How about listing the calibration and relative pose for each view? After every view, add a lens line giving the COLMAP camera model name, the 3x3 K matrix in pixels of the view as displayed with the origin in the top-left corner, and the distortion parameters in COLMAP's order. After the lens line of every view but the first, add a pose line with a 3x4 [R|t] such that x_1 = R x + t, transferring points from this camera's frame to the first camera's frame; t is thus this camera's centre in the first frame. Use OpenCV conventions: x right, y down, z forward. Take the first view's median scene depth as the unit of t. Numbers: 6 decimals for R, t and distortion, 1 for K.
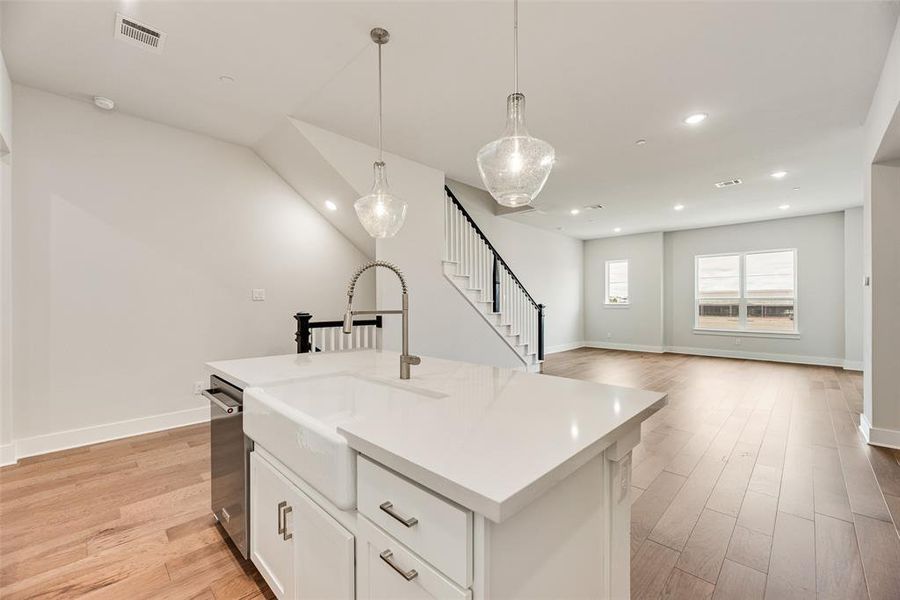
lens RADIAL K [[364.5, 0, 451.6], [0, 364.5, 302.6], [0, 0, 1]] dist [-0.002513, -0.000244]
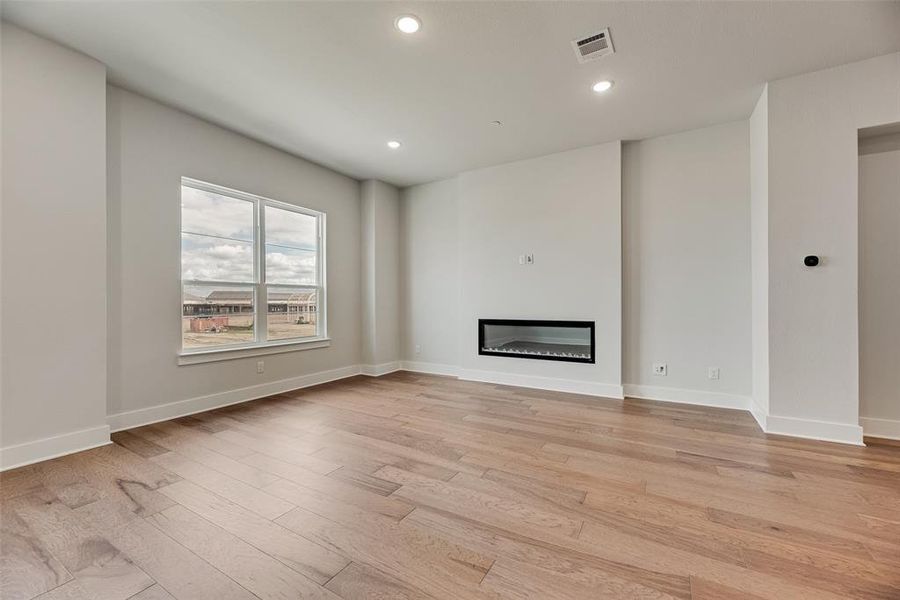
lens RADIAL K [[364.5, 0, 453.9], [0, 364.5, 299.5], [0, 0, 1]] dist [-0.002513, -0.000244]
pose [[-0.242507, 0.015313, 0.970029, 0.261194], [0.001852, 0.999881, -0.015321, 0.024258], [-0.970148, -0.001919, -0.242506, 1.062373]]
